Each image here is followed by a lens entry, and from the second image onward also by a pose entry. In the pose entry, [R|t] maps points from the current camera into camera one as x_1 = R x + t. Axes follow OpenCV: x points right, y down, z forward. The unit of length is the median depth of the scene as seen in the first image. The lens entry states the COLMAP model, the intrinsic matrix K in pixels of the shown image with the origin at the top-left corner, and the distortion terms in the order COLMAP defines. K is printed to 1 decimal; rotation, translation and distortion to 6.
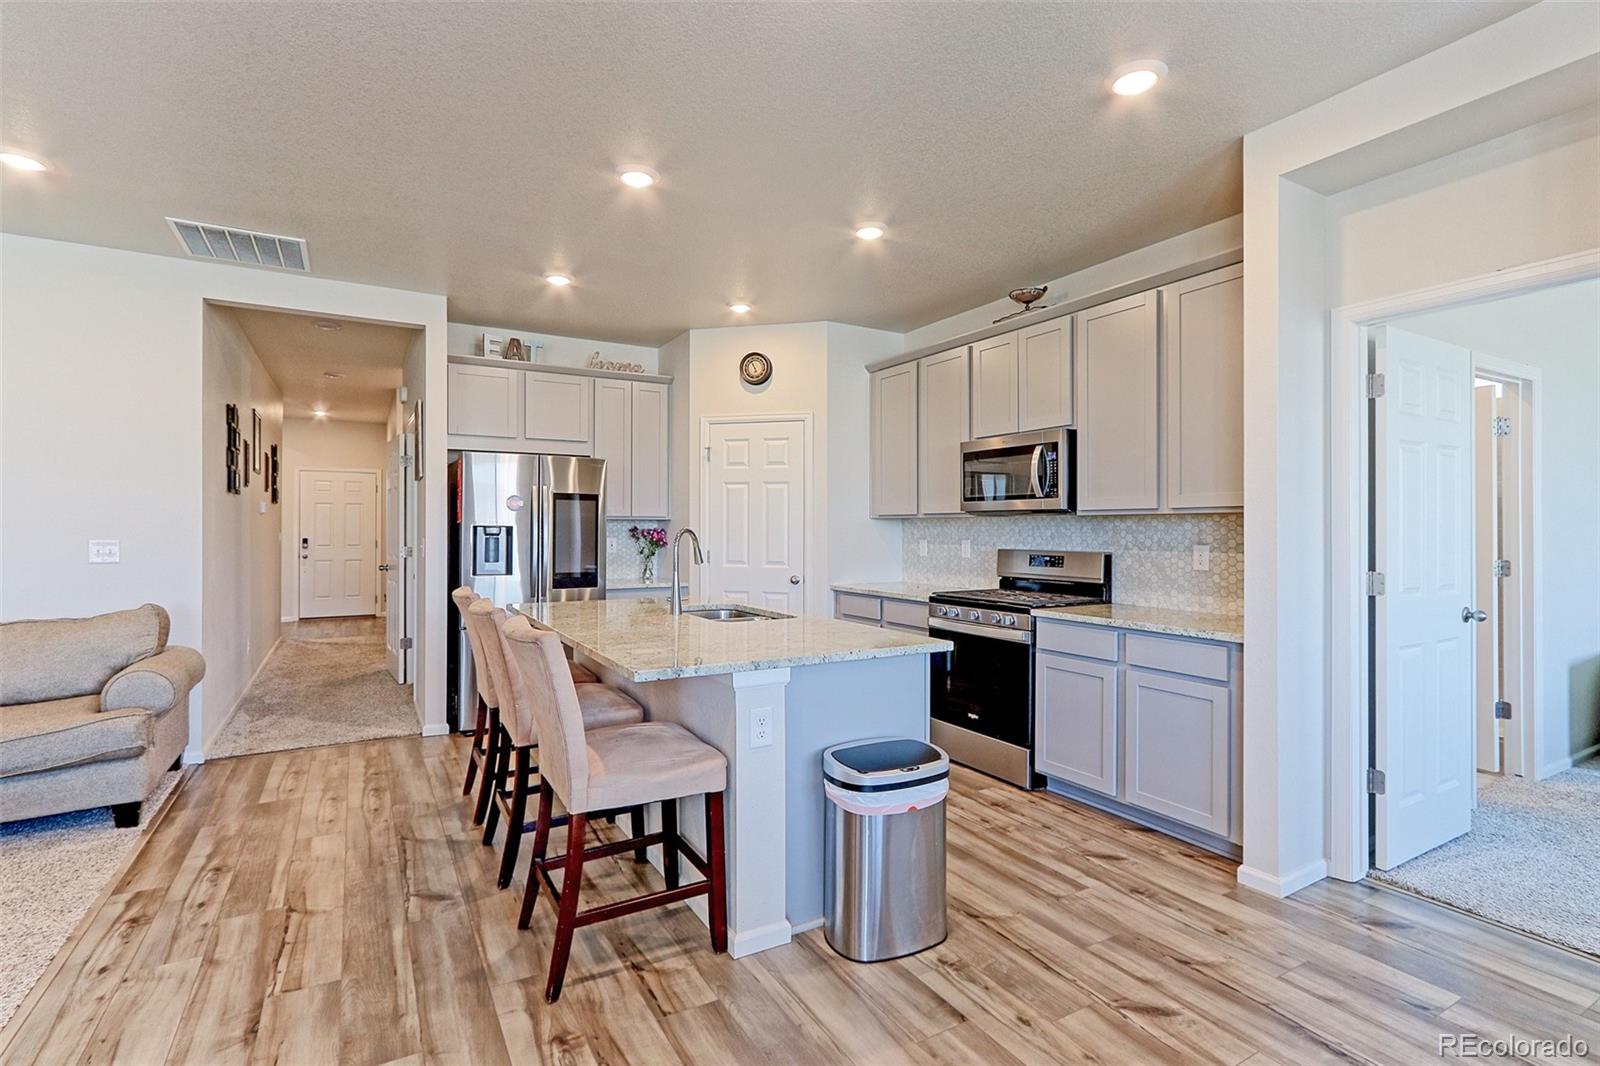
lens RADIAL K [[754.8, 0, 796.9], [0, 754.8, 528.0], [0, 0, 1]] dist [0.000579, 0.001267]
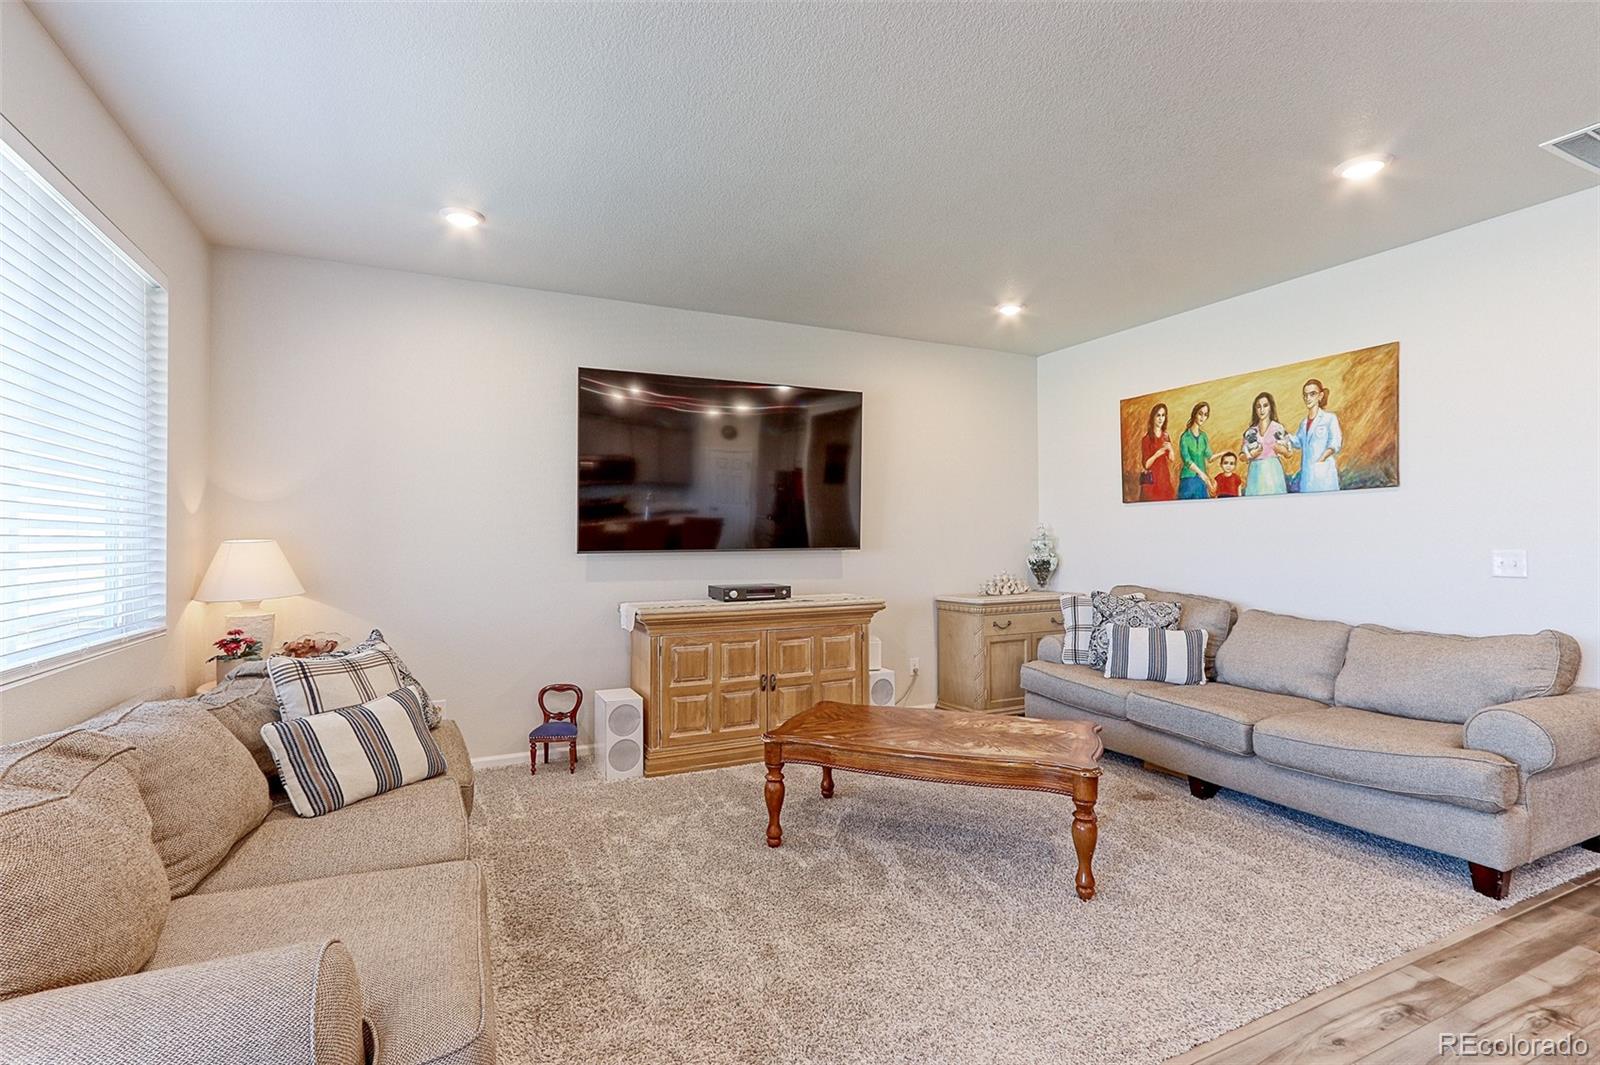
lens RADIAL K [[747.1, 0, 793.6], [0, 747.1, 528.3], [0, 0, 1]] dist [0.000645, 0.004031]
pose [[-0.075970, -0.018580, -0.996937, 0.003827], [0.006183, 0.999798, -0.019104, 0.002260], [0.997091, -0.007615, -0.075840, 0.268171]]
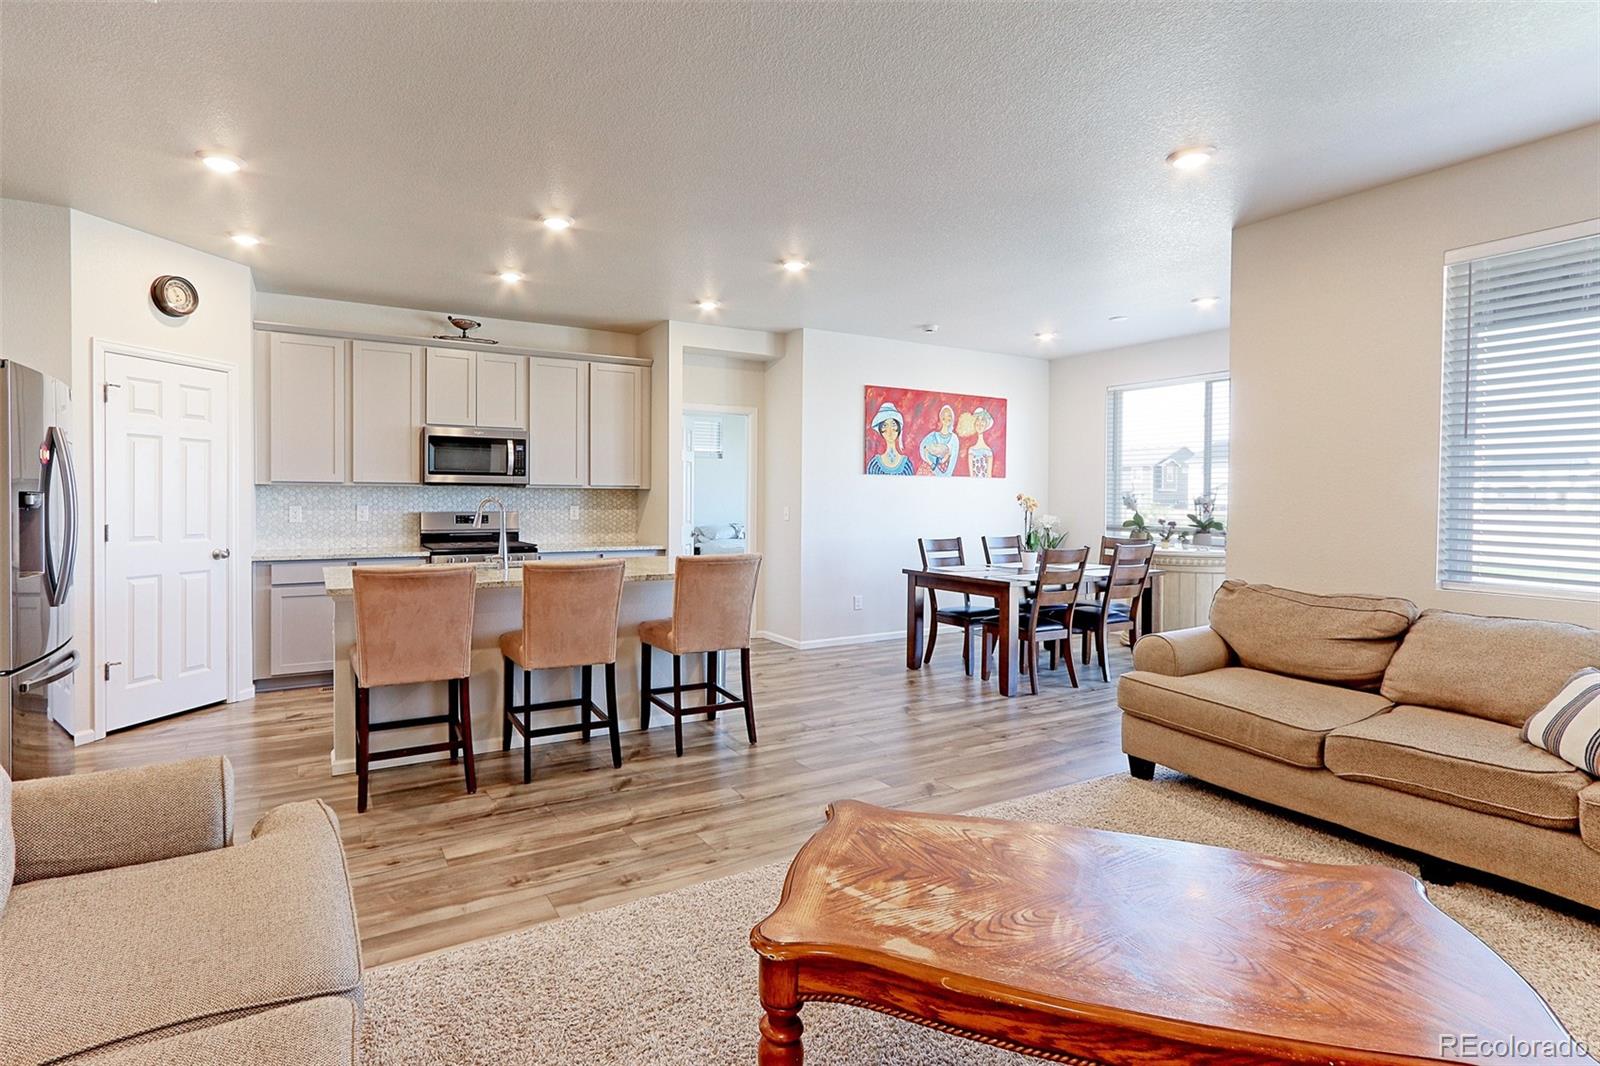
lens RADIAL K [[780.2, 0, 751.7], [0, 780.2, 506.8], [0, 0, 1]] dist [-0.000251, 0.000135]
pose [[0.011666, -0.014589, 0.999826, -1.312880], [-0.006837, 0.999869, 0.014670, -0.004950], [-0.999909, -0.007007, 0.011565, 0.559334]]
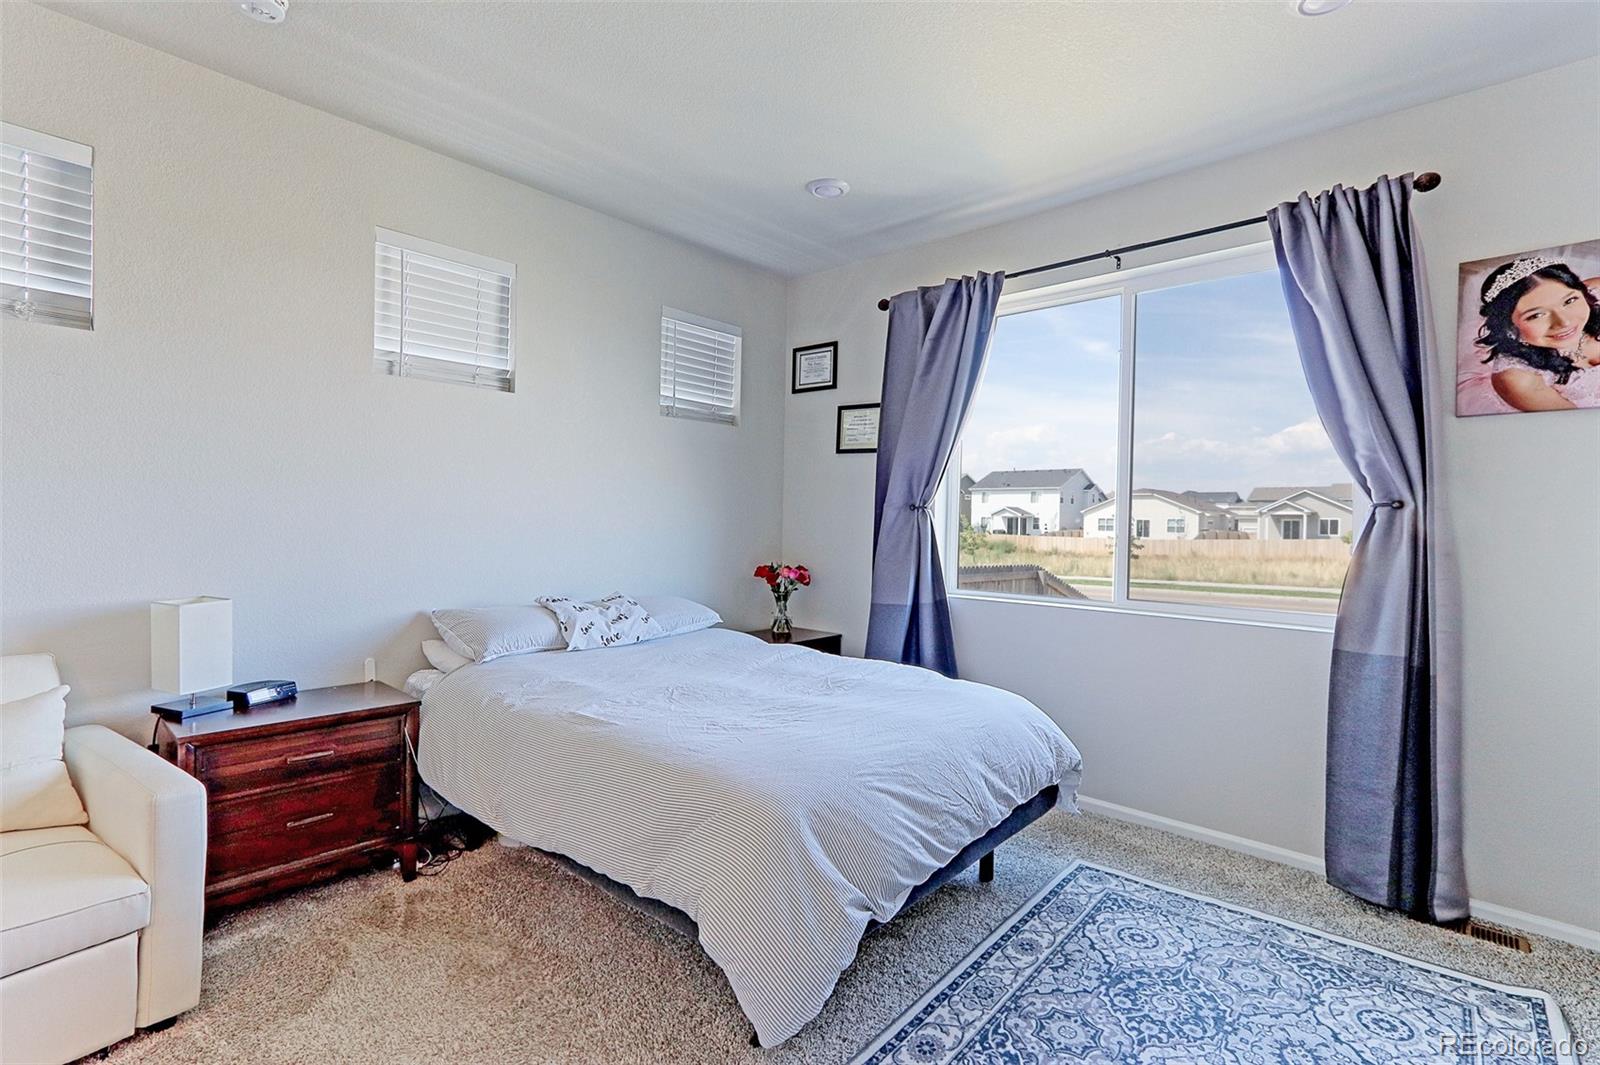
lens RADIAL K [[739.3, 0, 796.1], [0, 739.3, 528.6], [0, 0, 1]] dist [0.000495, 0.000418]
pose [[-0.294748, -0.018226, 0.955401, 0.722609], [-0.014525, 0.999788, 0.014592, 0.005617], [-0.955465, -0.009576, -0.294950, 0.642367]]
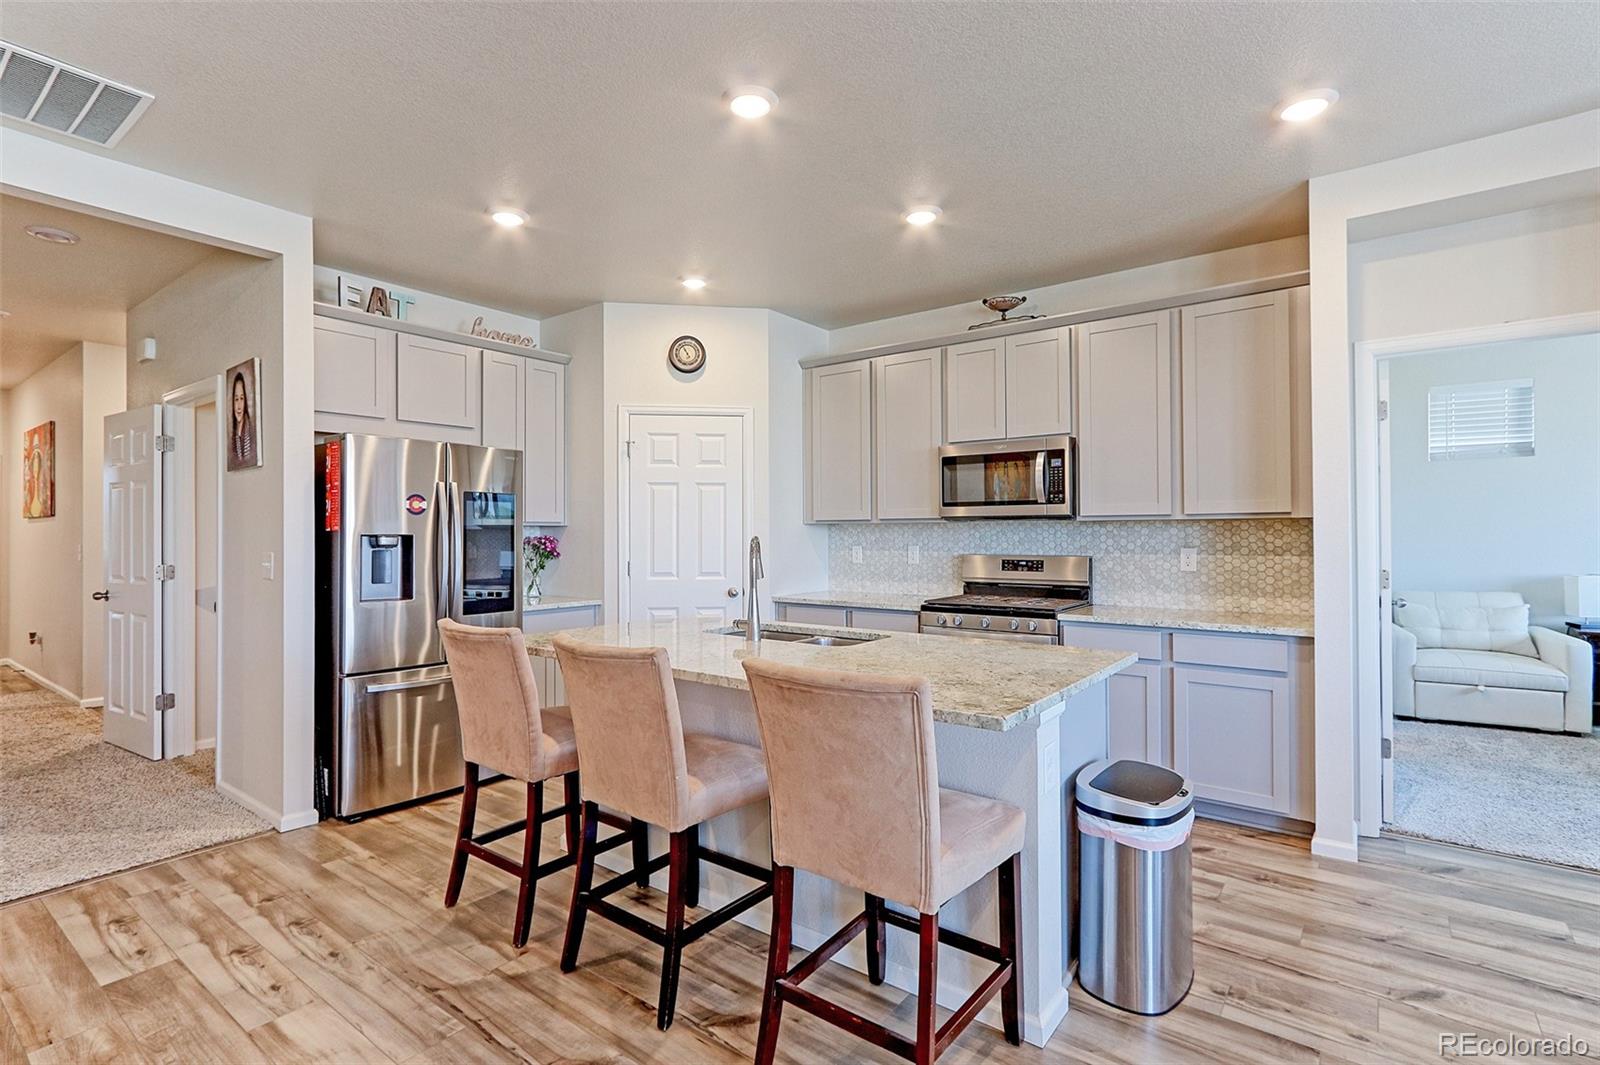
lens RADIAL K [[760.2, 0, 796.5], [0, 760.2, 528.8], [0, 0, 1]] dist [0.002488, 0.000792]
pose [[0.924715, -0.003557, 0.380643, -0.410288], [0.005765, 0.999973, -0.004661, -0.003610], [-0.380616, 0.006504, 0.924710, 0.196432]]
